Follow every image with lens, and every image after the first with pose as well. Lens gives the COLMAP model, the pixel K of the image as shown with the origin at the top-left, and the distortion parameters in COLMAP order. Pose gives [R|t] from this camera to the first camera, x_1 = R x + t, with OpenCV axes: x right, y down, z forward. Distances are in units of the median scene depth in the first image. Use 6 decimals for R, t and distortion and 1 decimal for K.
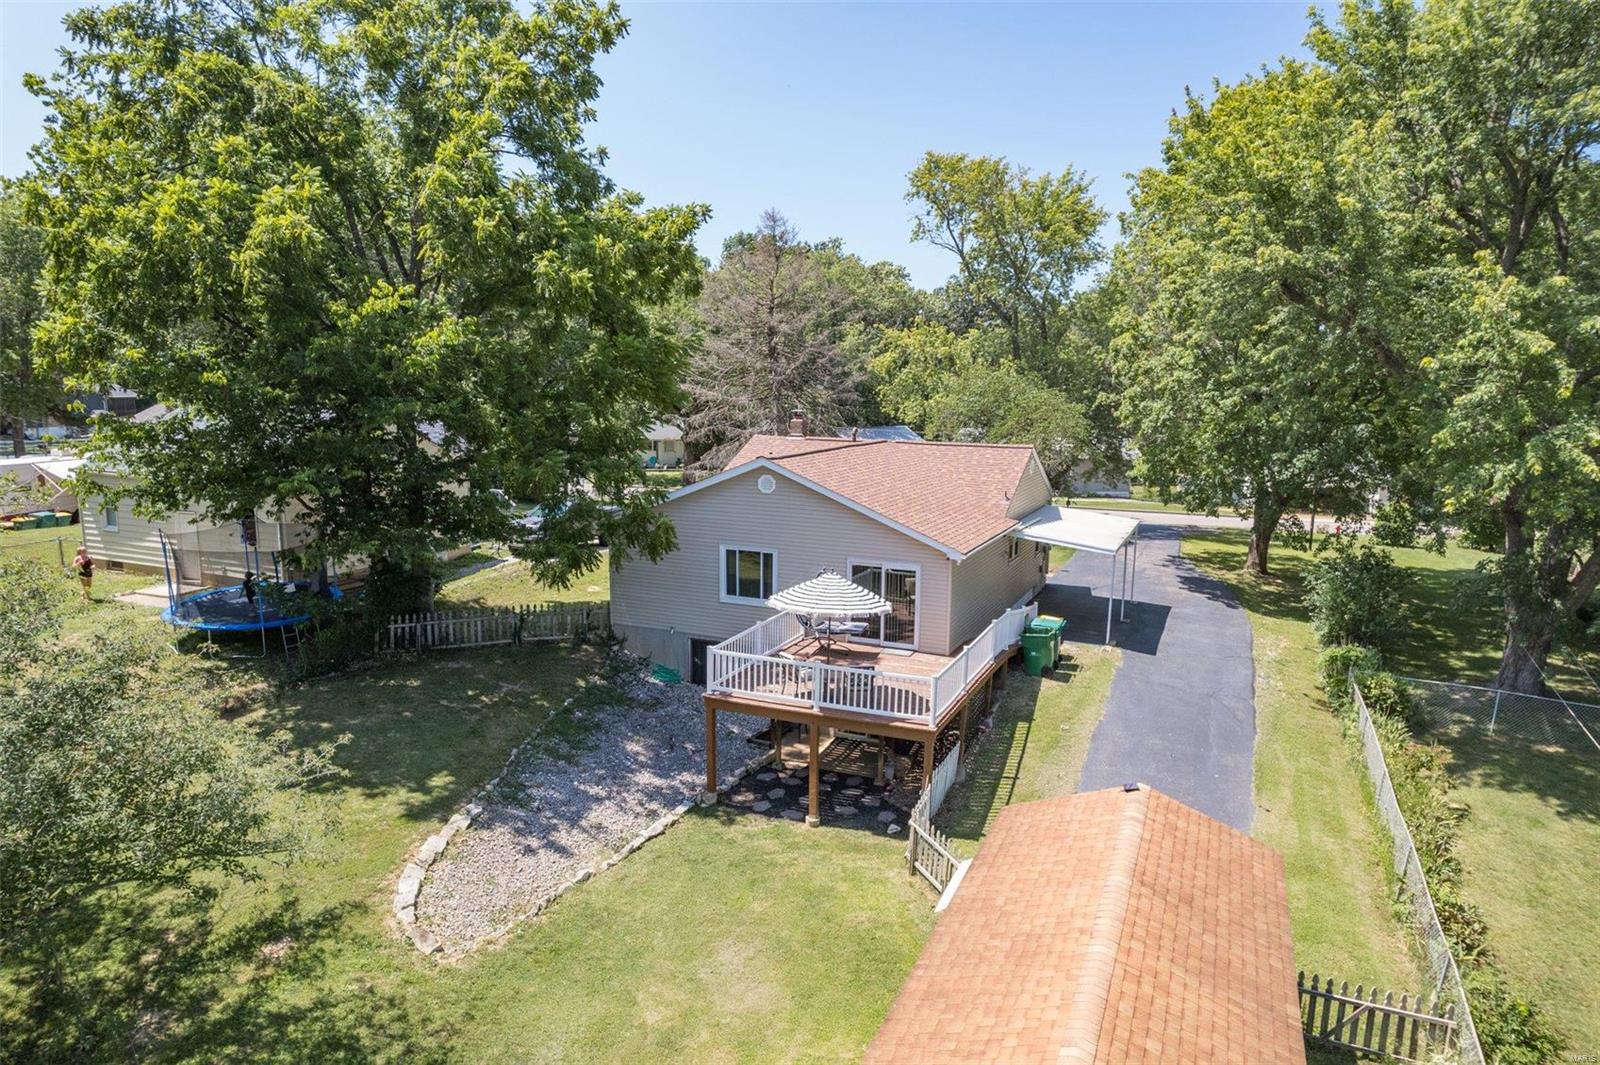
lens RADIAL K [[1032.9, 0, 806.5], [0, 1032.9, 530.9], [0, 0, 1]] dist [-0.087843, 0.081278]
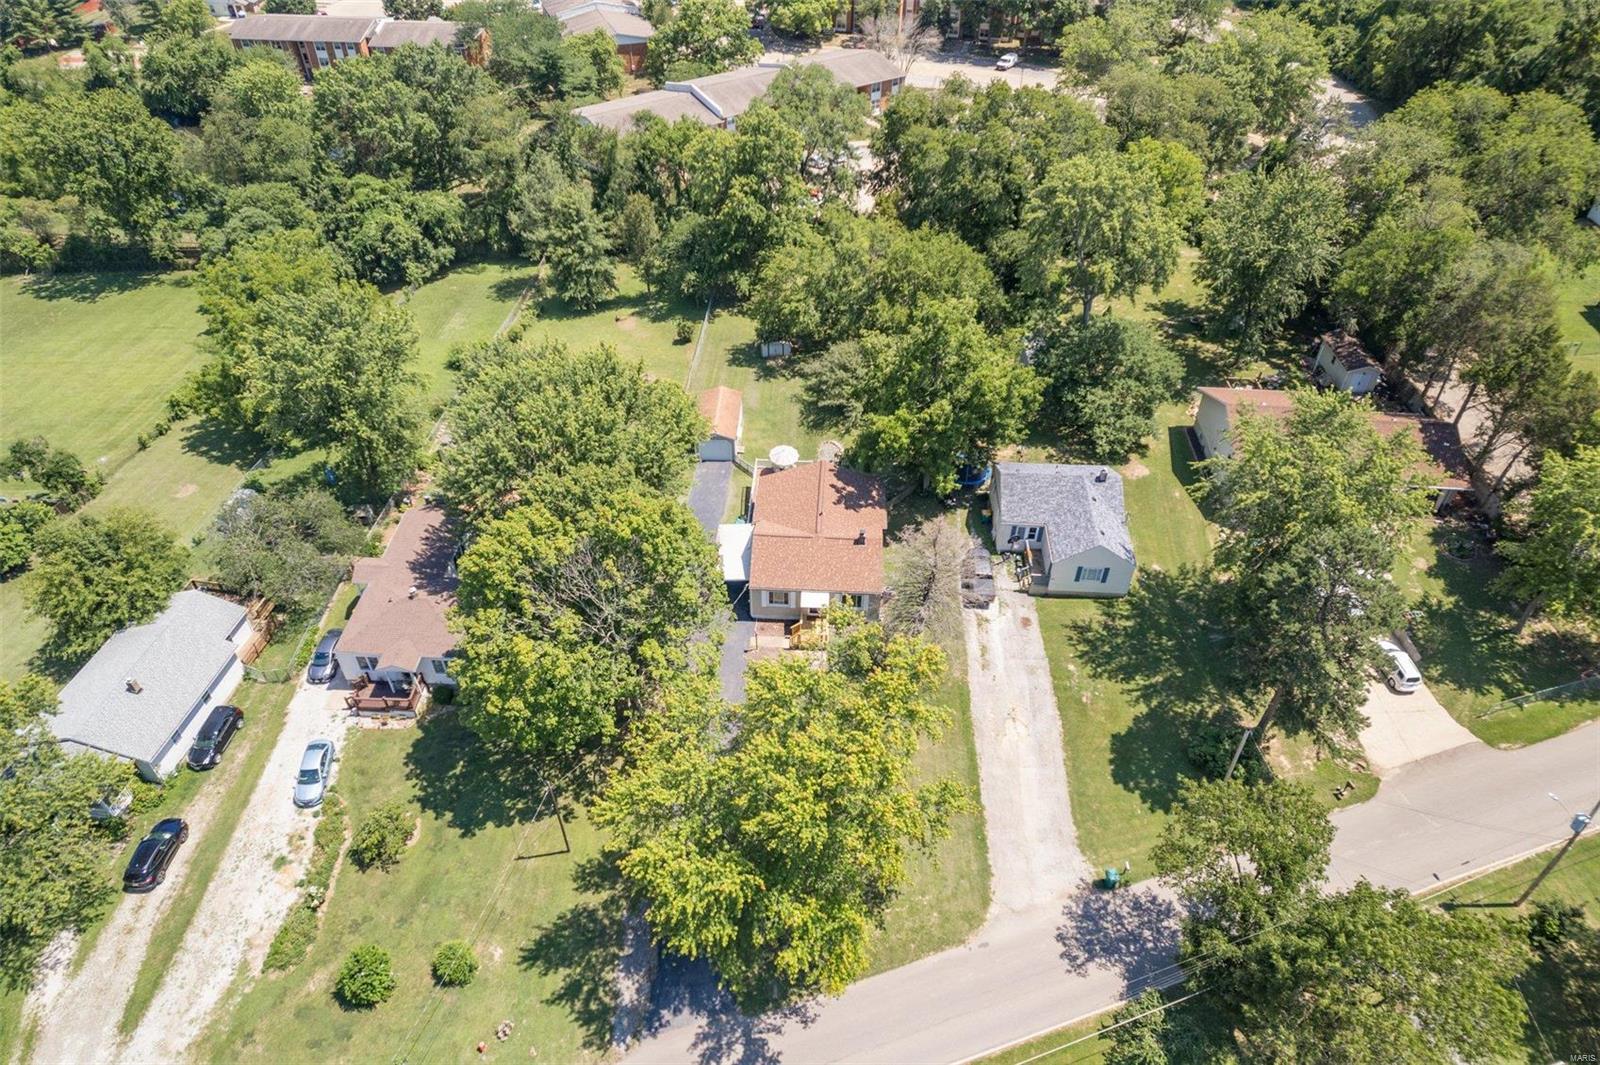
lens RADIAL K [[1032.9, 0, 806.5], [0, 1032.9, 530.9], [0, 0, 1]] dist [-0.087843, 0.081278]
pose [[-0.934245, 0.219388, -0.281166, 1.019151], [-0.072779, 0.654519, 0.752535, -2.491818], [0.349126, 0.723515, -0.595514, 3.222767]]
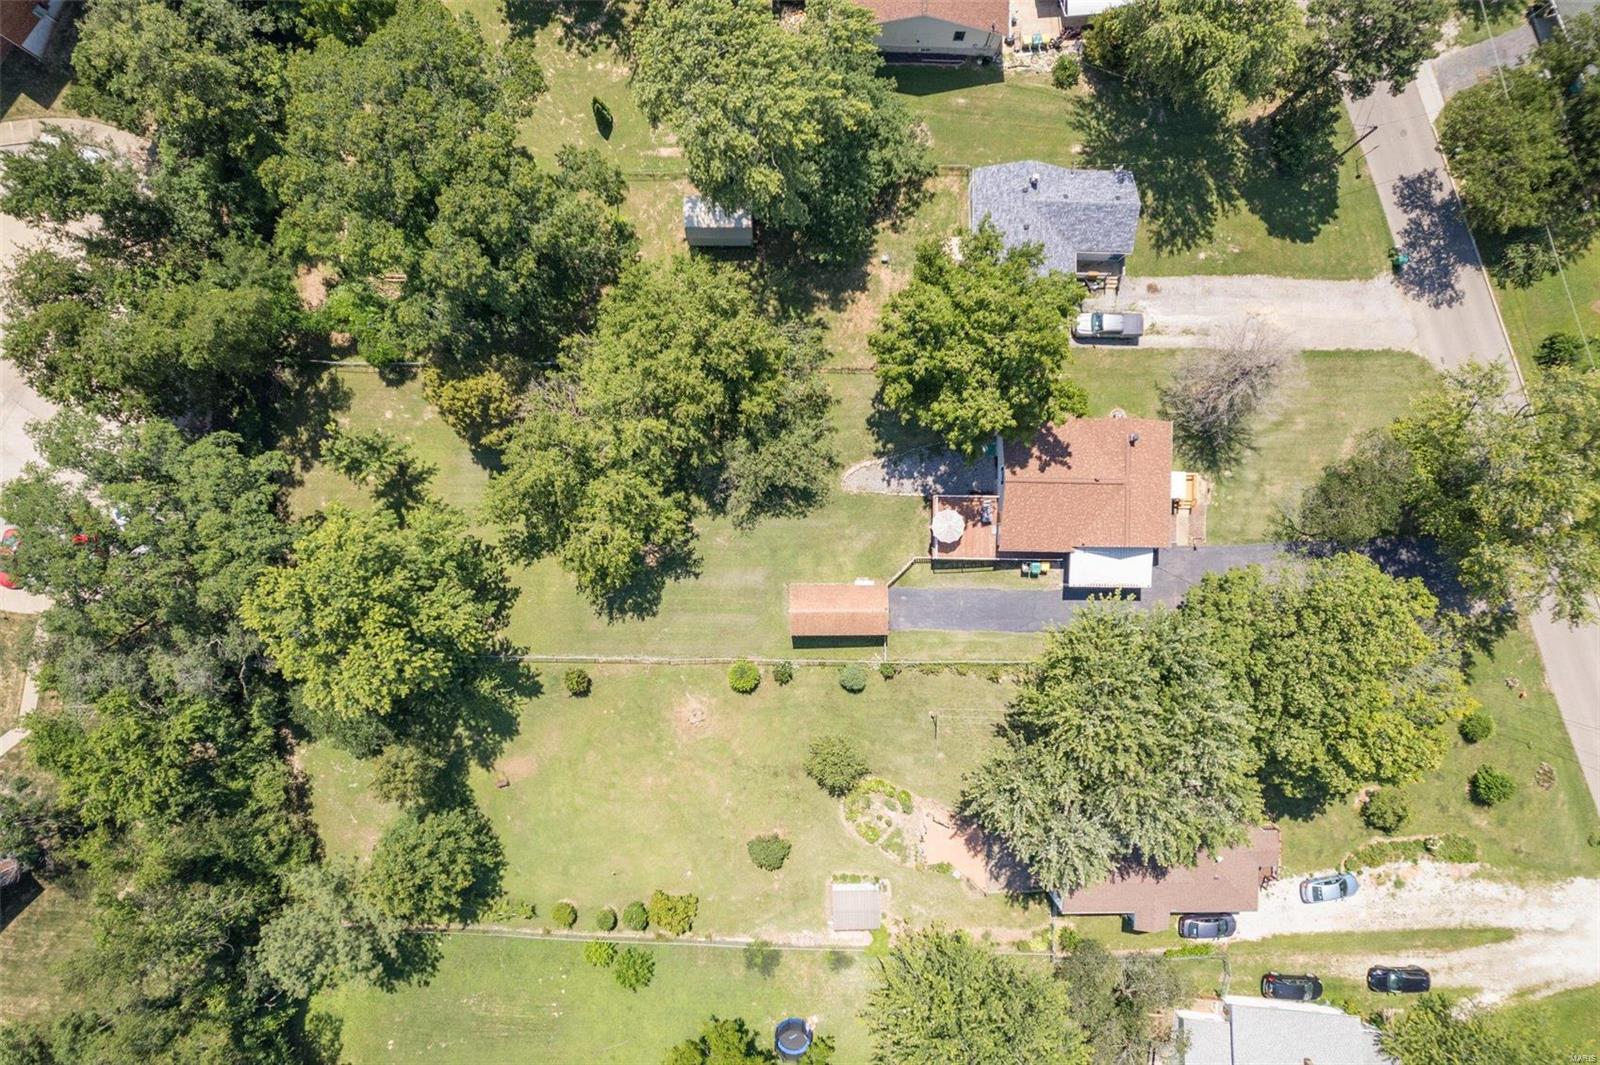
lens RADIAL K [[1052.4, 0, 810.8], [0, 1052.4, 533.4], [0, 0, 1]] dist [-0.093576, 0.080565]
pose [[0.390322, 0.920584, -0.013205, -0.086953], [-0.139815, 0.073445, 0.987450, -3.133459], [0.910000, -0.383577, 0.157379, -0.066729]]
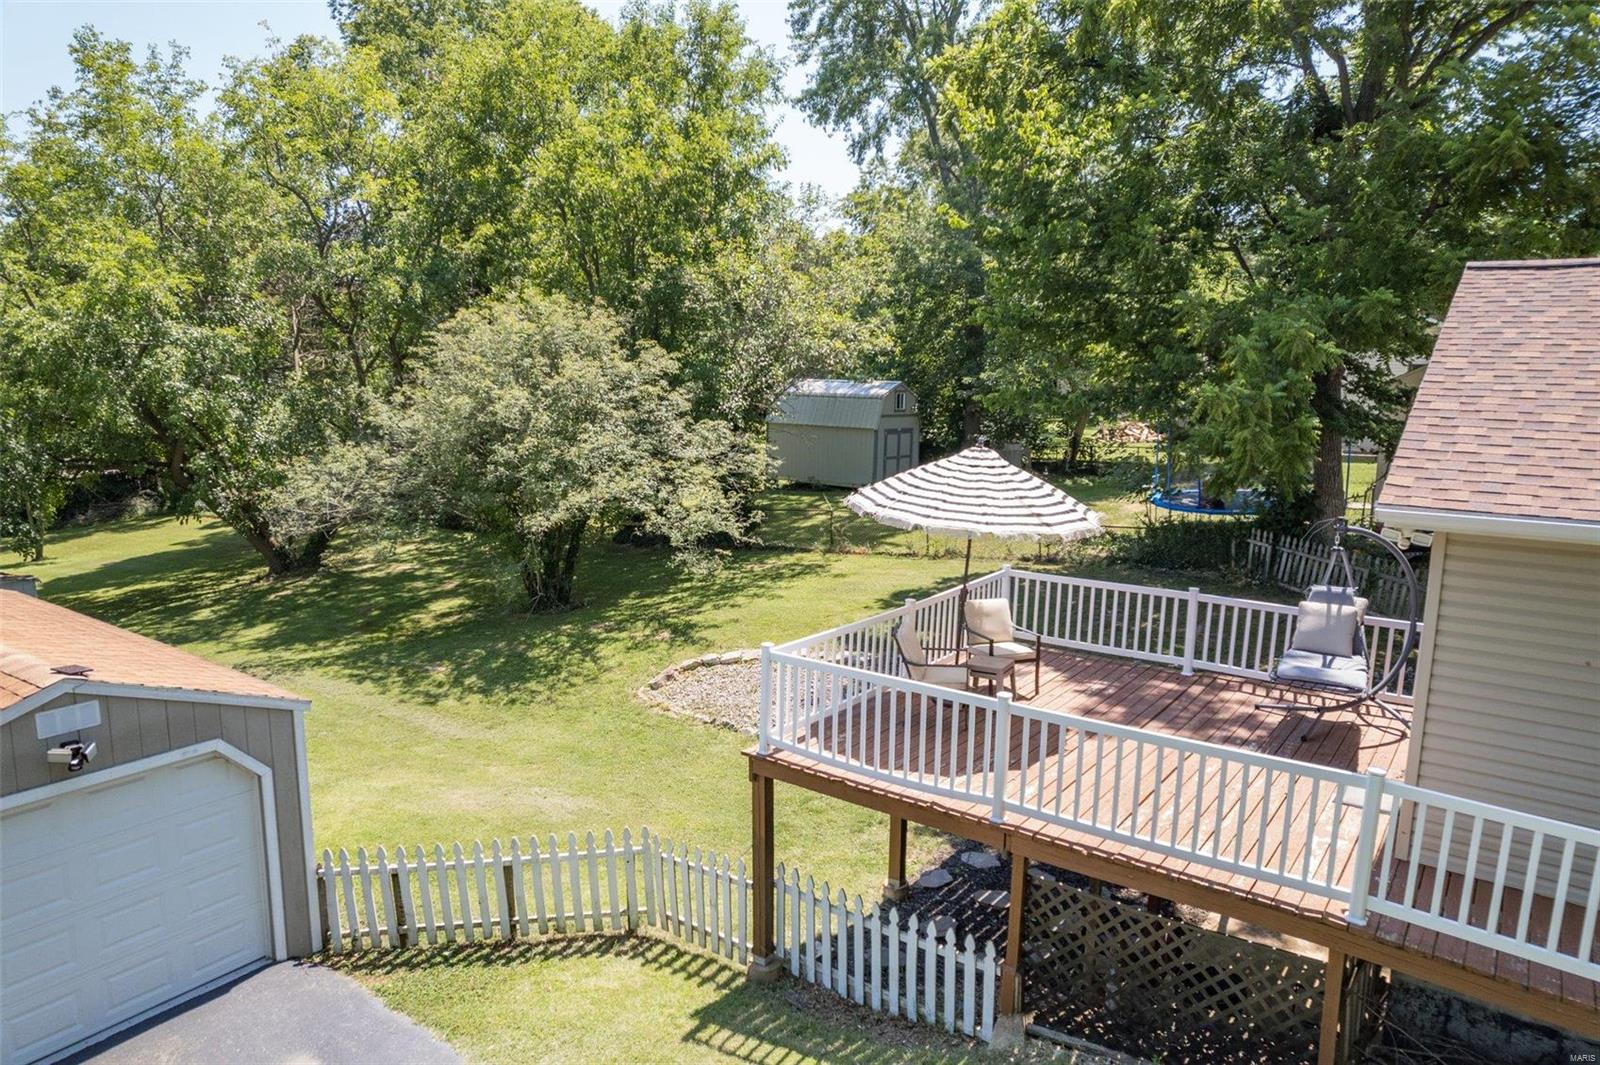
lens RADIAL K [[1024.0, 0, 808.2], [0, 1024.0, 535.6], [0, 0, 1]] dist [-0.084166, 0.080708]
pose [[-0.220806, 0.145314, -0.964432, 0.441344], [-0.161851, 0.969668, 0.183159, 0.004711], [0.961795, 0.196537, -0.190590, 0.869479]]
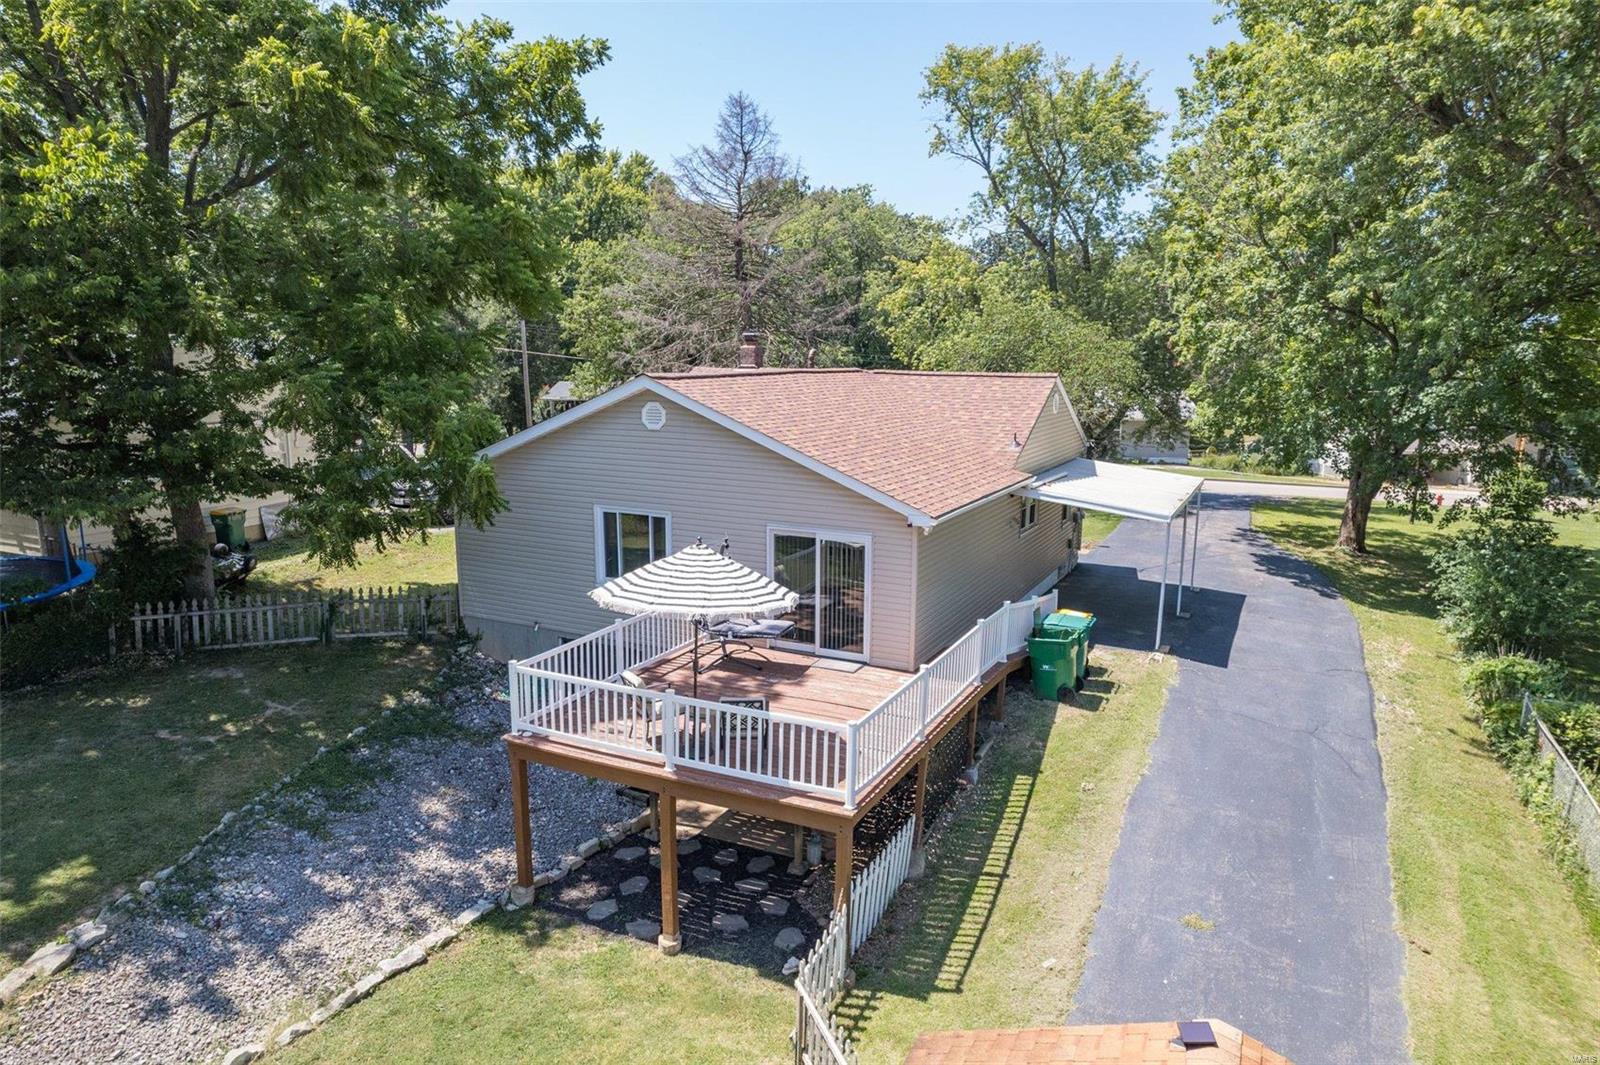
lens RADIAL K [[1052.4, 0, 810.8], [0, 1052.4, 533.4], [0, 0, 1]] dist [-0.093576, 0.080565]
pose [[0.999181, 0.004334, -0.040230, 0.099185], [-0.003304, 0.999665, 0.025654, 0.015184], [0.040327, -0.025500, 0.998861, 0.327229]]
